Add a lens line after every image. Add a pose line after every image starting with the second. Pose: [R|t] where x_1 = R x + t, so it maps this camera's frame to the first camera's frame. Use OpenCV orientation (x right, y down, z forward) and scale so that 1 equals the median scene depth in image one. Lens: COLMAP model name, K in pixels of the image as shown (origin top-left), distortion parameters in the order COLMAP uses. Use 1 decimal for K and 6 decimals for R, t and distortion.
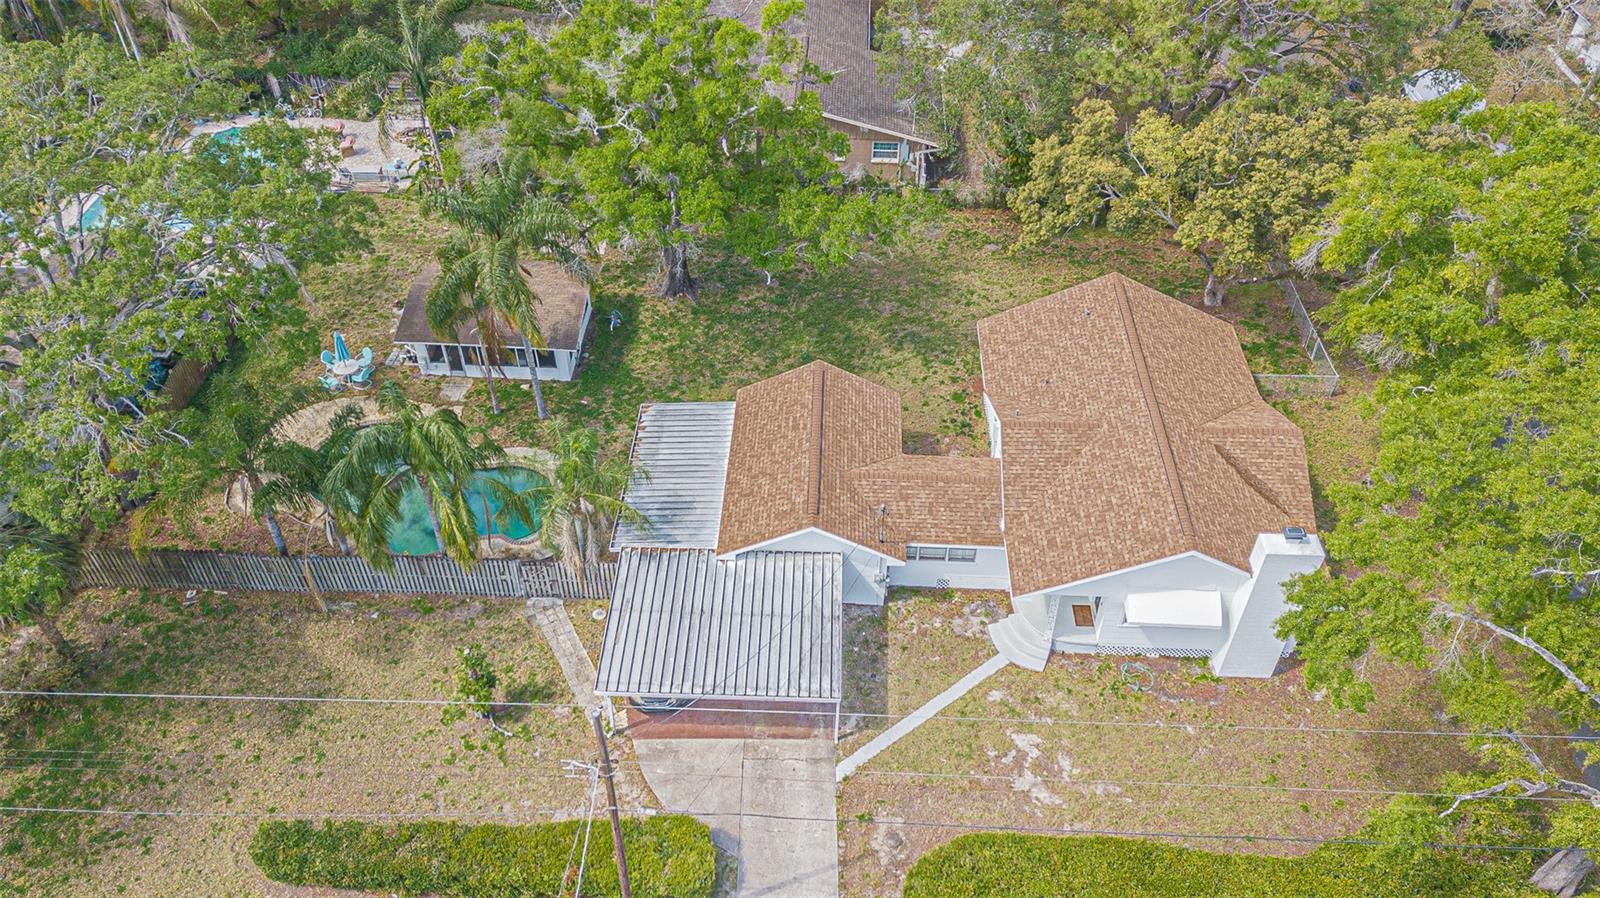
lens RADIAL K [[1215.9, 0, 798.4], [0, 1215.9, 450.7], [0, 0, 1]] dist [0.011016, 0.005883]
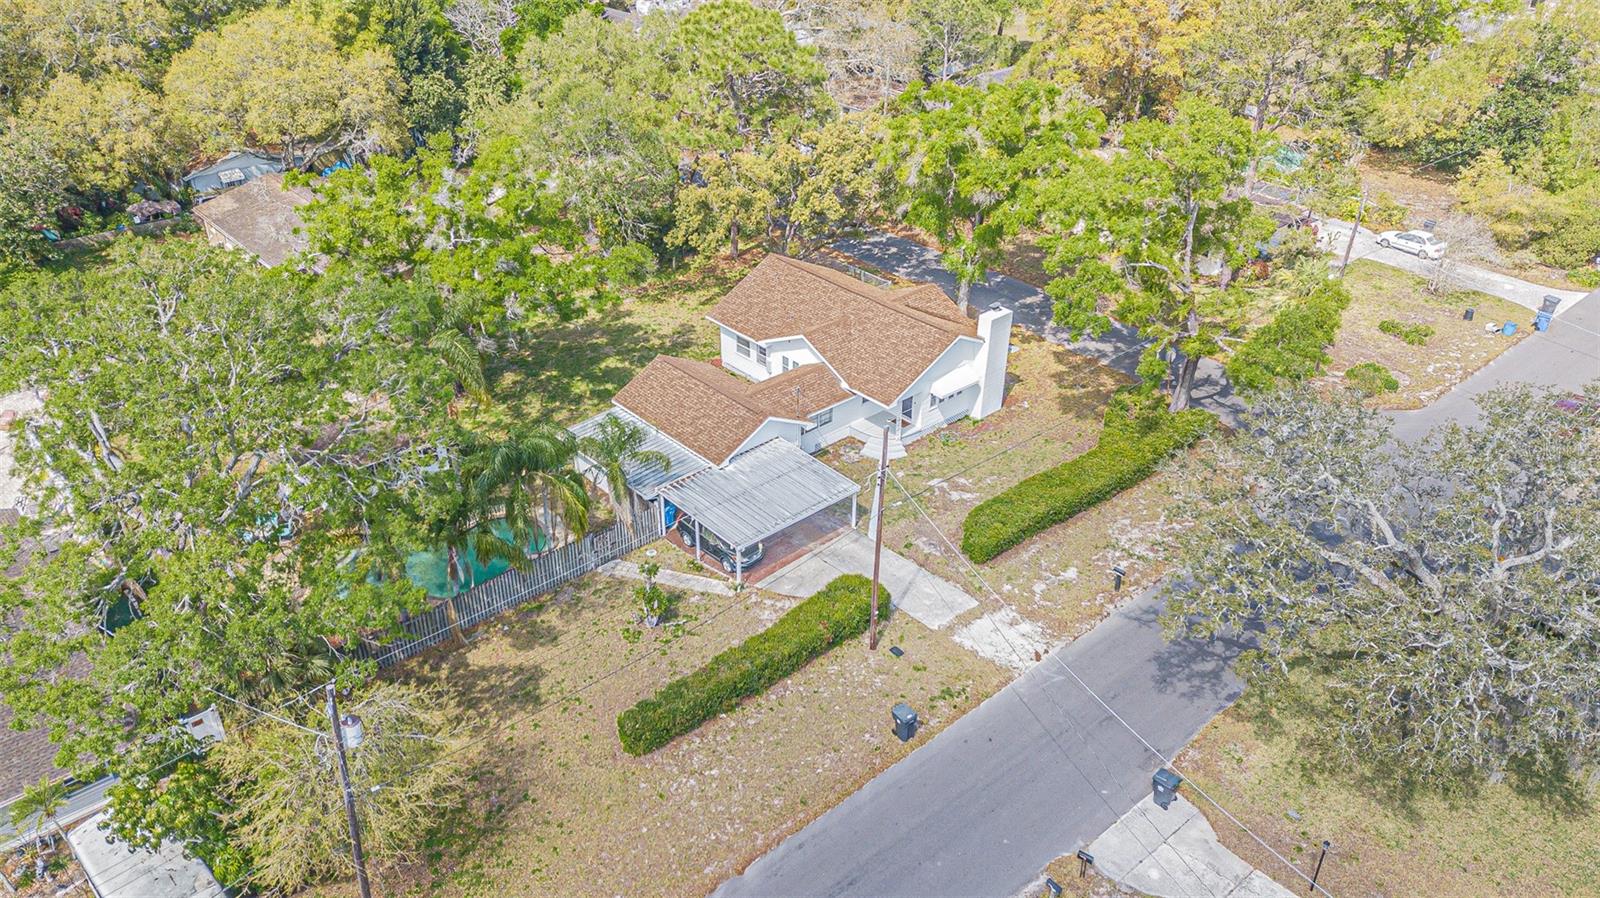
lens RADIAL K [[1215.9, 0, 814.8], [0, 1215.9, 451.6], [0, 0, 1]] dist [0.011016, 0.005883]
pose [[0.713942, -0.357738, 0.601922, -0.808175], [0.461695, 0.886800, -0.020571, 0.149071], [-0.526426, 0.292591, 0.798290, -0.190585]]
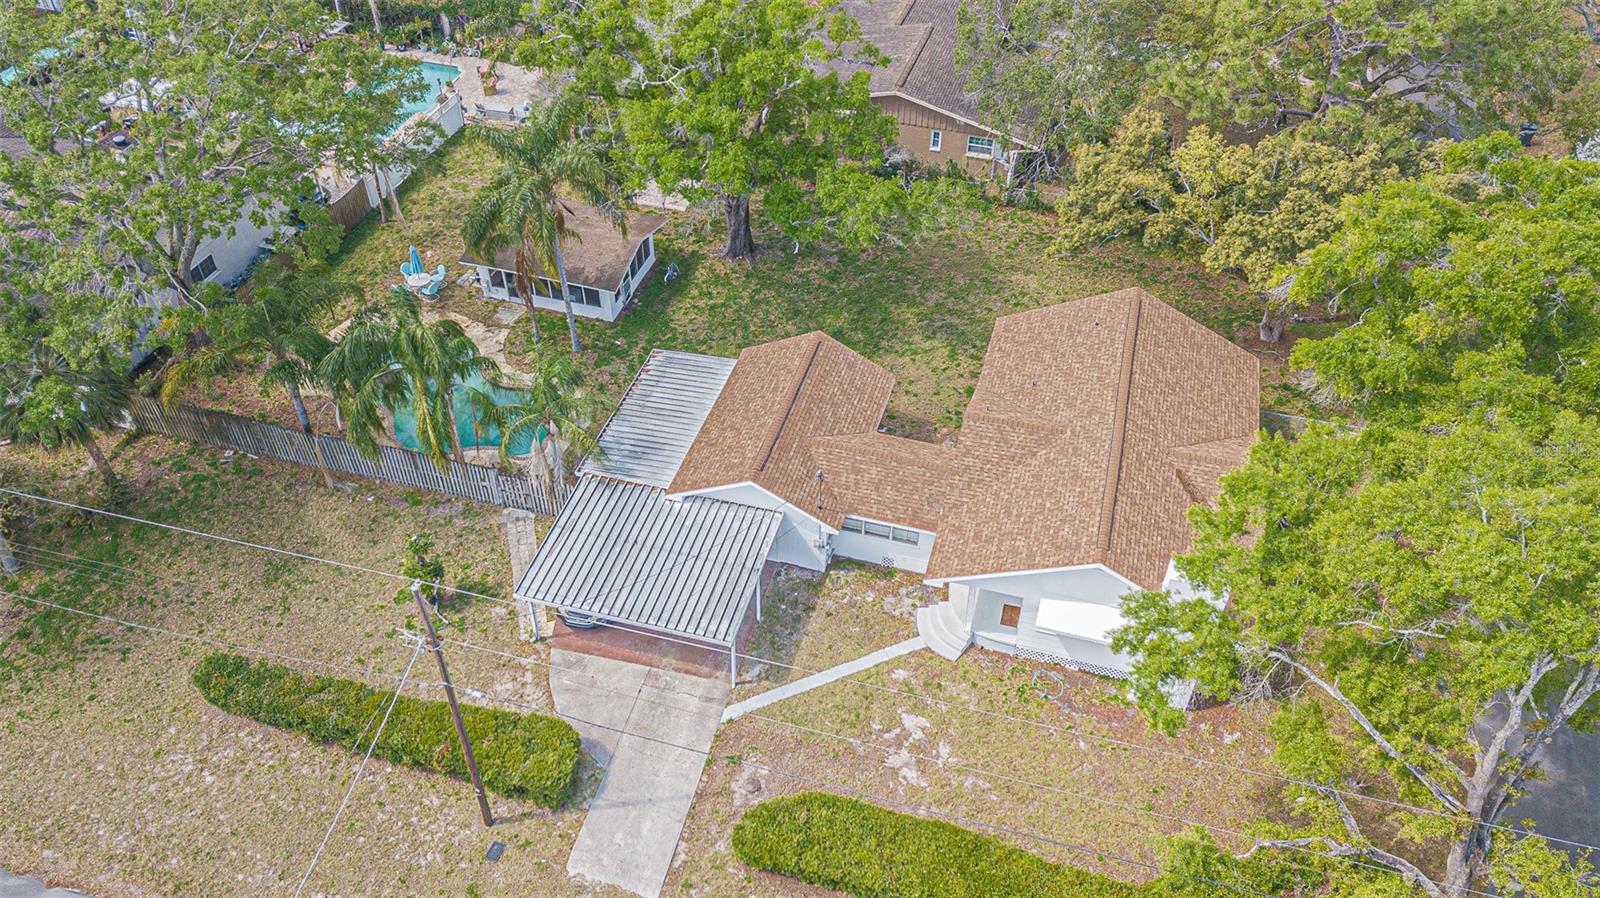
lens RADIAL K [[1215.9, 0, 796.2], [0, 1215.9, 450.3], [0, 0, 1]] dist [0.011016, 0.005883]
pose [[0.971292, 0.159544, -0.176459, 0.216045], [-0.159036, 0.987124, 0.017111, 0.012164], [0.176917, 0.011443, 0.984159, -0.016285]]
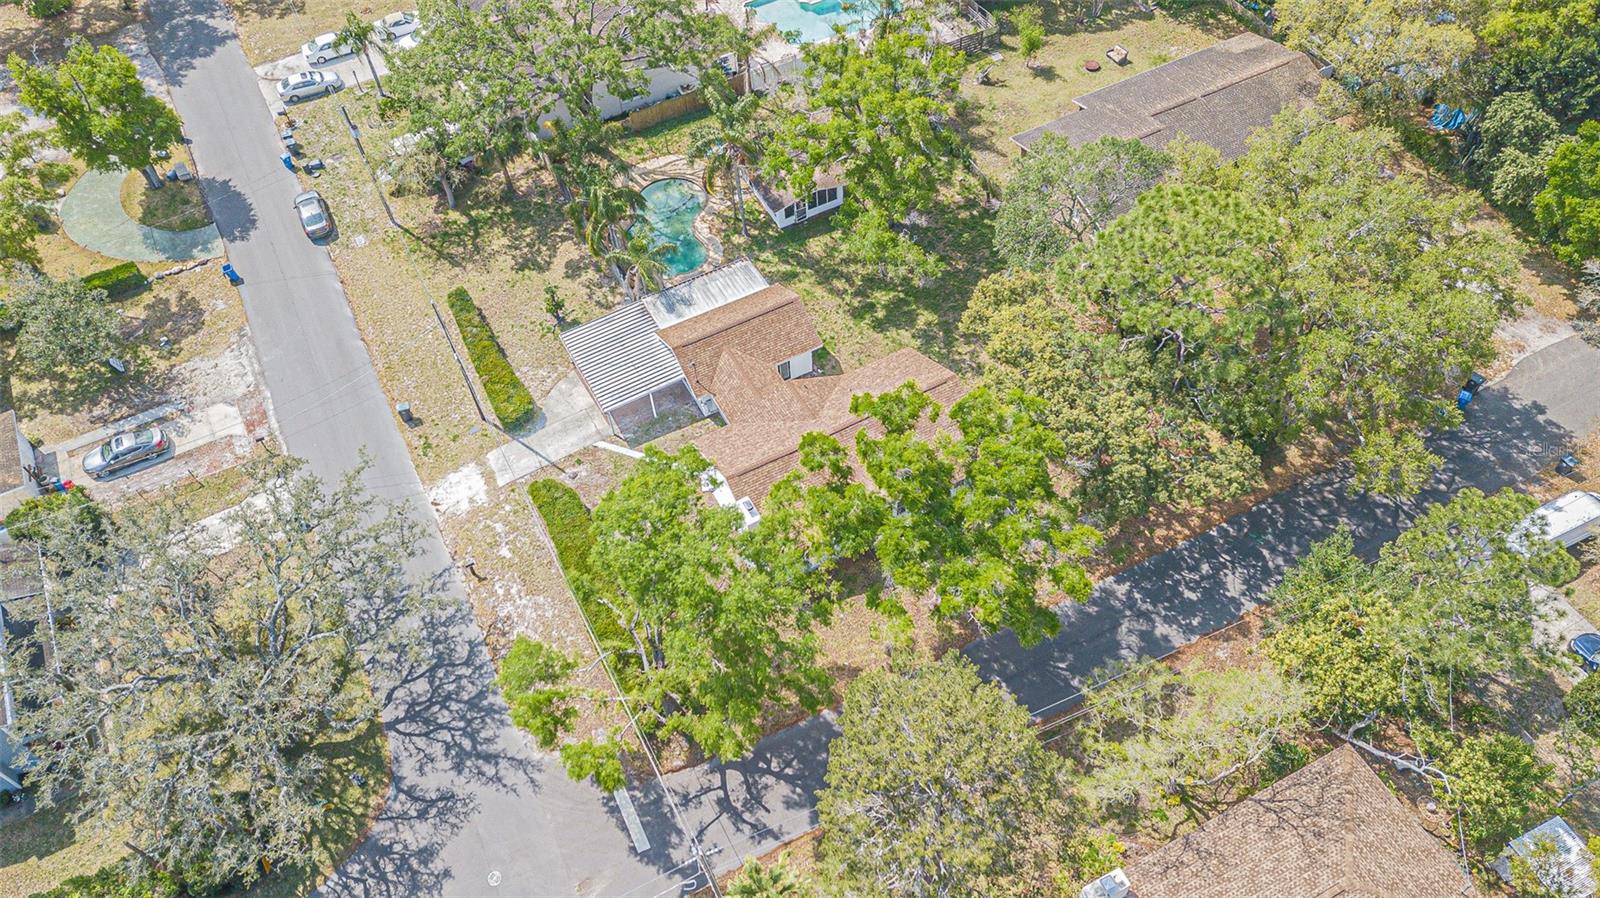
lens RADIAL K [[1215.9, 0, 811.3], [0, 1215.9, 444.2], [0, 0, 1]] dist [0.011016, 0.005883]
pose [[0.505898, 0.668564, -0.545059, 1.196335], [-0.543215, 0.737773, 0.400759, -0.671220], [0.670063, 0.093341, 0.736412, -0.234609]]
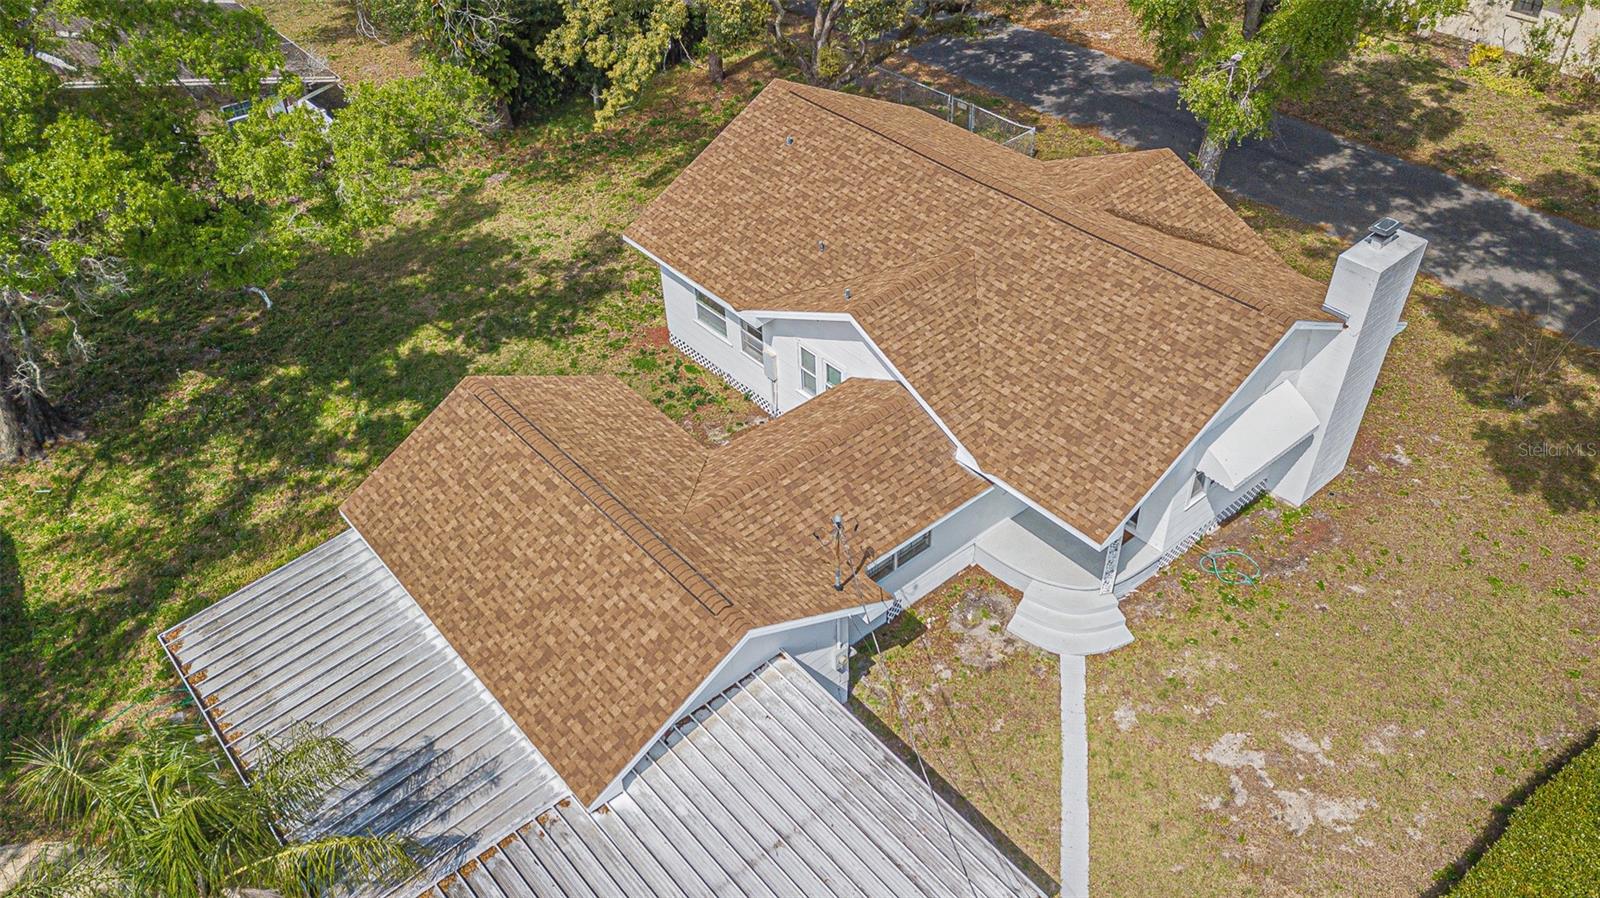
lens RADIAL K [[1215.9, 0, 809.1], [0, 1215.9, 452.6], [0, 0, 1]] dist [0.011016, 0.005883]
pose [[0.734036, -0.455260, 0.503914, -0.168444], [0.474121, 0.874797, 0.099696, -0.032109], [-0.486210, 0.165736, 0.857981, 0.535740]]
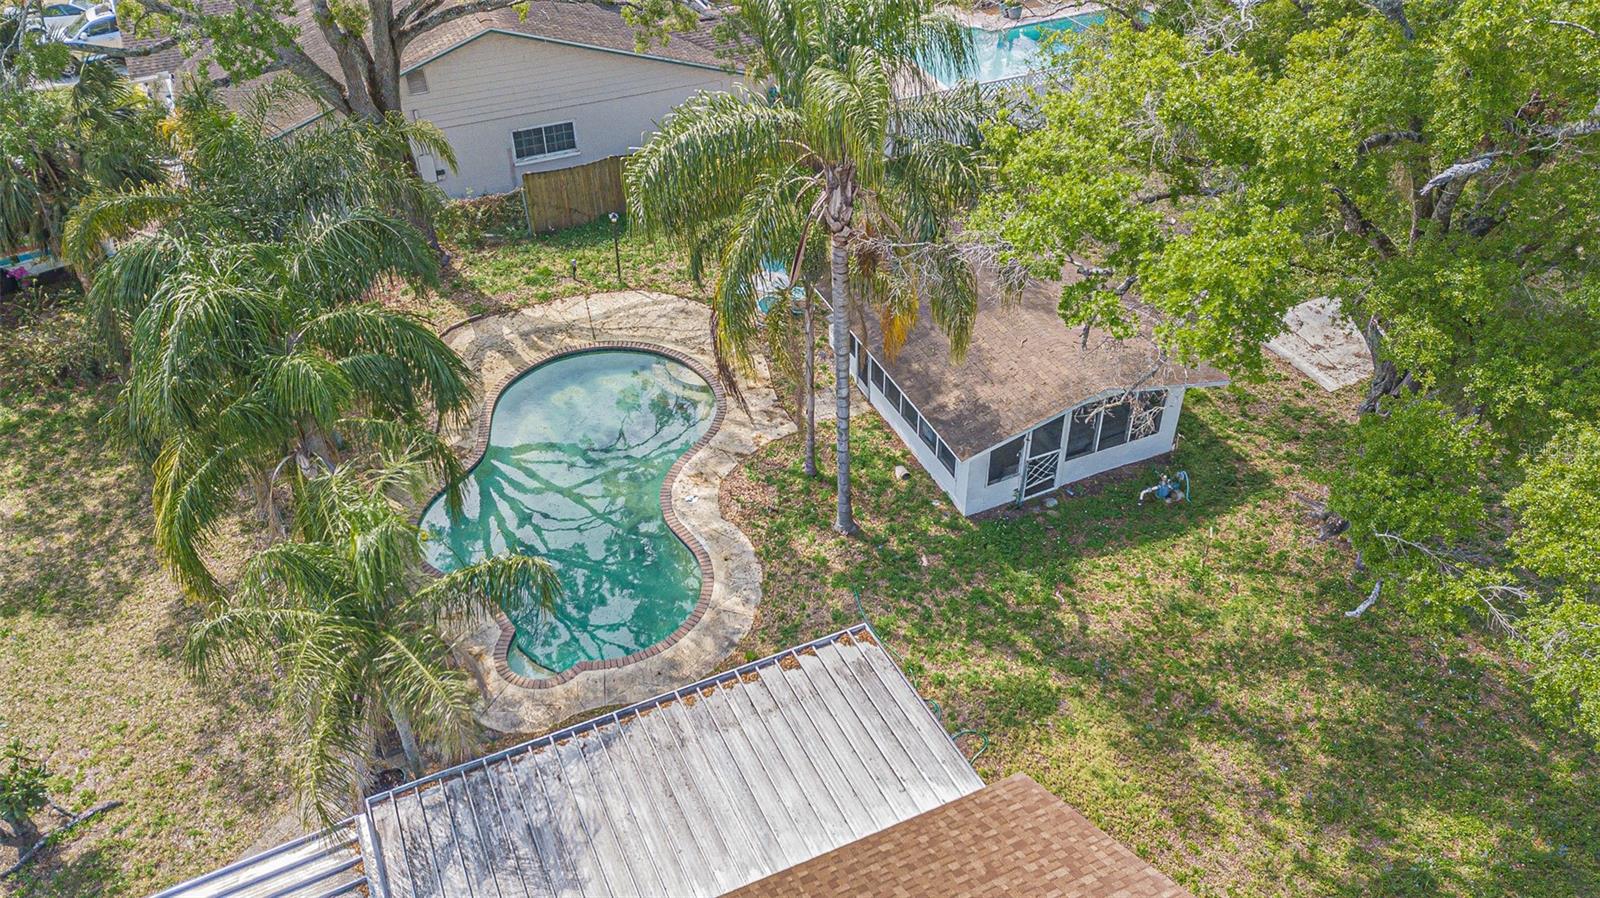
lens RADIAL K [[1215.9, 0, 792.4], [0, 1215.9, 442.9], [0, 0, 1]] dist [0.011016, 0.005883]
pose [[0.450999, 0.547587, -0.704804, 0.132895], [-0.582359, 0.778959, 0.232553, -0.190888], [0.676356, 0.305568, 0.670202, 0.776516]]
